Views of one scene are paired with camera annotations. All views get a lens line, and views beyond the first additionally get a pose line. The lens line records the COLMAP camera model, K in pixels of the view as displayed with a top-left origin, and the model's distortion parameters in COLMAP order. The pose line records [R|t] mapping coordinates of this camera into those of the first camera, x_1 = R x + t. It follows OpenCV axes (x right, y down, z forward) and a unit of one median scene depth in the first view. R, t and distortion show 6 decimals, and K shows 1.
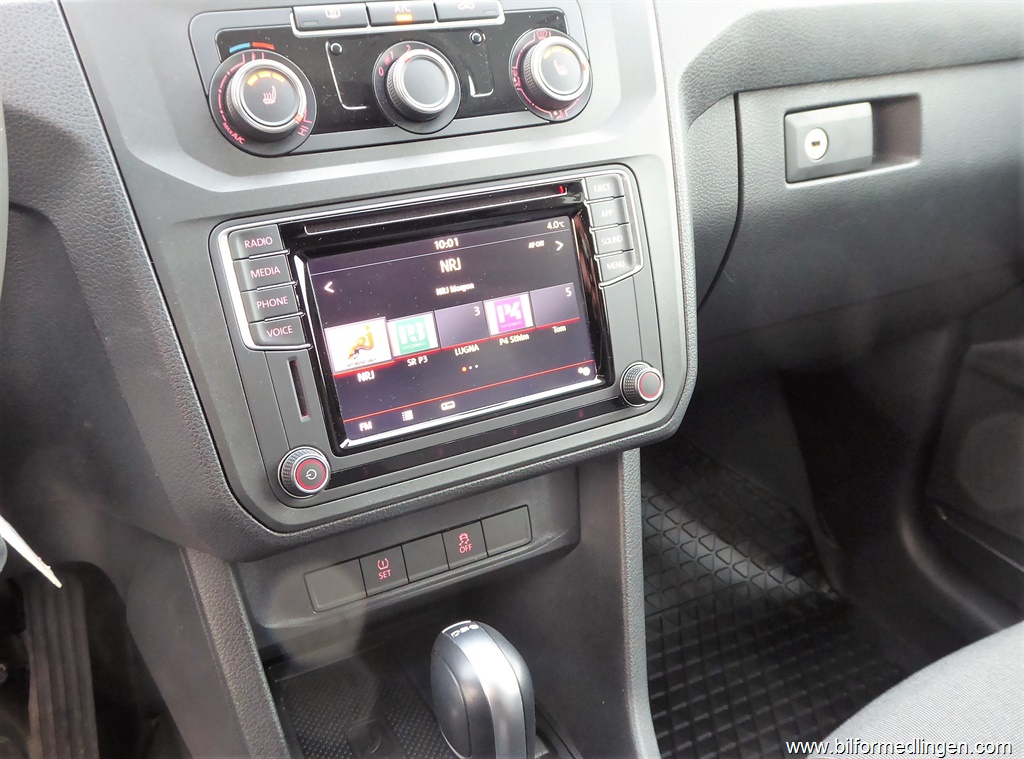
lens RADIAL K [[1481.7, 0, 512.0], [0, 1481.7, 379.5], [0, 0, 1]] dist [-0.003961, 0.005524]
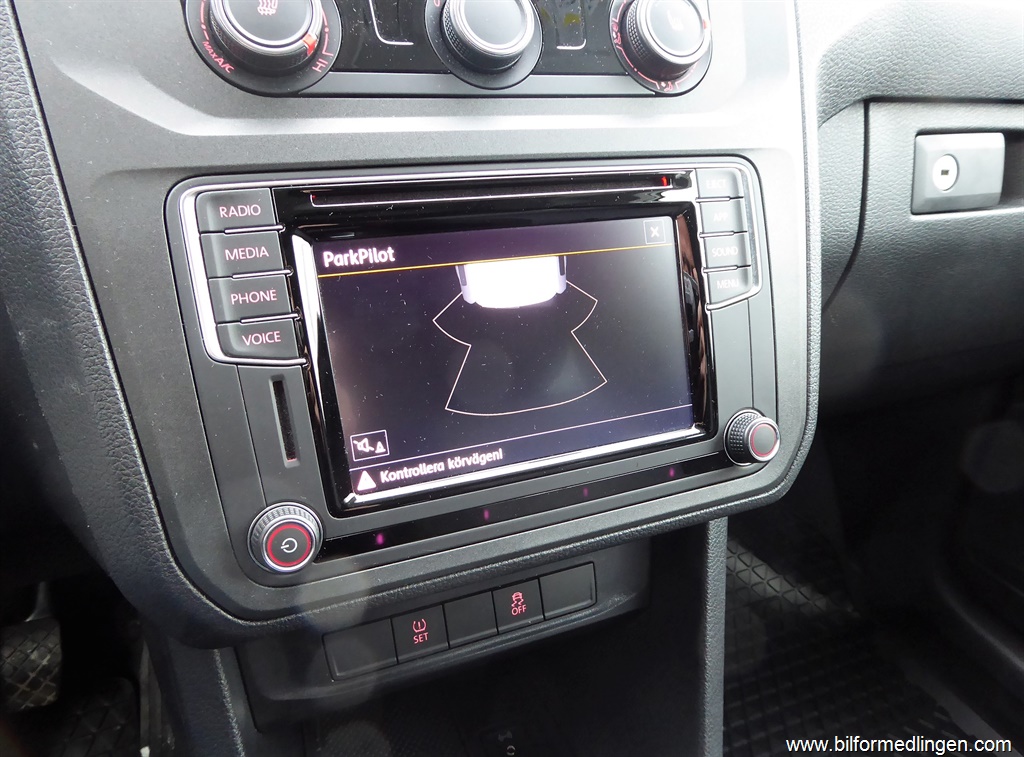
lens RADIAL K [[886.7, 0, 512.4], [0, 886.7, 395.9], [0, 0, 1]] dist [0.078362, 0.000070]
pose [[0.994810, 0.062962, -0.079927, -0.001598], [-0.062995, 0.998012, 0.002114, -0.012189], [0.079901, 0.002932, 0.996799, 0.527222]]
